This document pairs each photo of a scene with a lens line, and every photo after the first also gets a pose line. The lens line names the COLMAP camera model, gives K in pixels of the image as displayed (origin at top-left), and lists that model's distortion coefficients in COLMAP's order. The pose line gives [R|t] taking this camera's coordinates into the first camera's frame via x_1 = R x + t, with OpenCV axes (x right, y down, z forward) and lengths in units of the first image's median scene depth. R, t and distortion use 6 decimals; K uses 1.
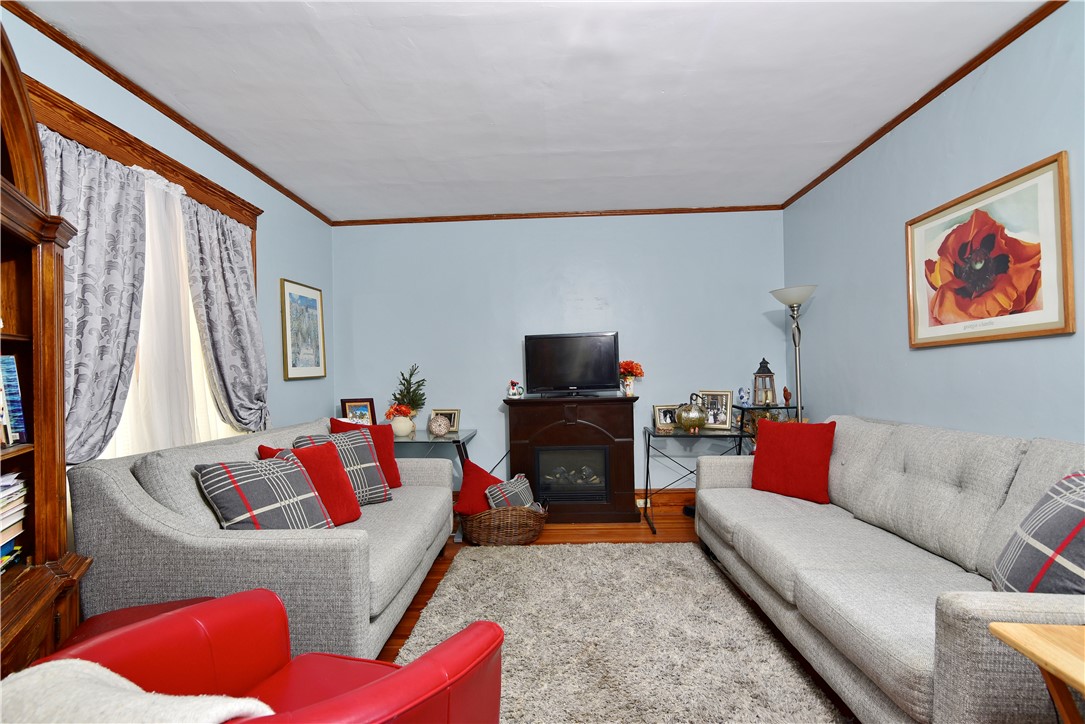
lens RADIAL K [[502.1, 0, 544.8], [0, 502.1, 351.1], [0, 0, 1]] dist [-0.003592, 0.000954]
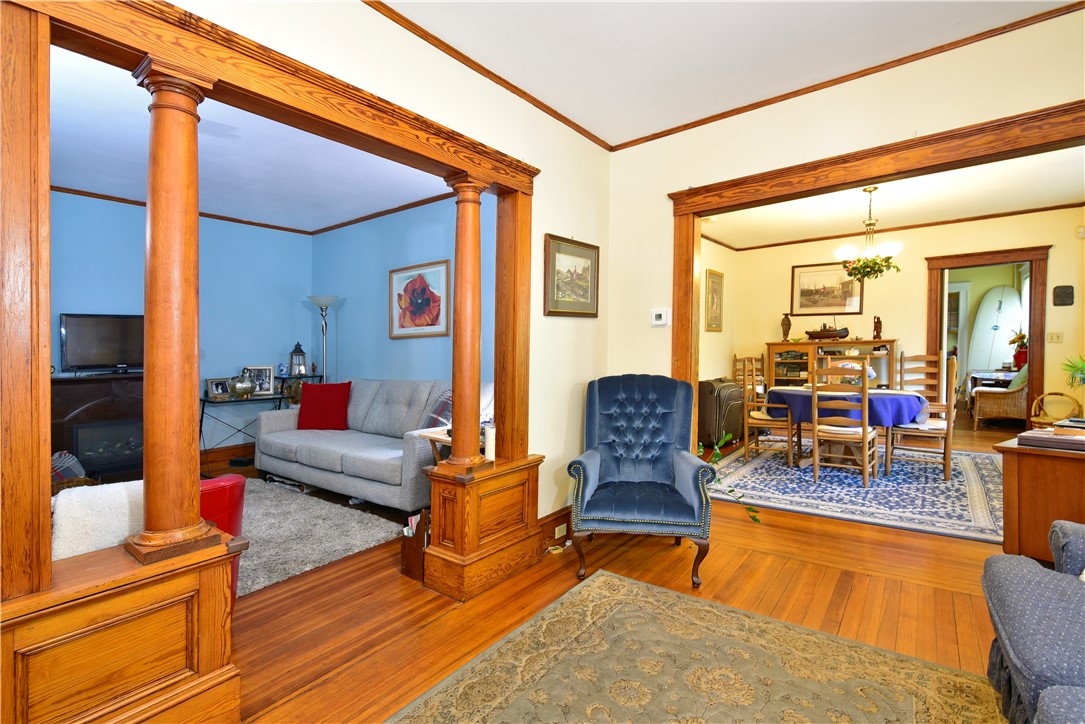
lens RADIAL K [[502.1, 0, 544.0], [0, 502.1, 359.1], [0, 0, 1]] dist [-0.003592, 0.000954]
pose [[0.574771, -0.009328, 0.818261, -0.431097], [-0.036156, 0.998669, 0.036781, -0.019444], [-0.817515, -0.050726, 0.573669, -0.499162]]
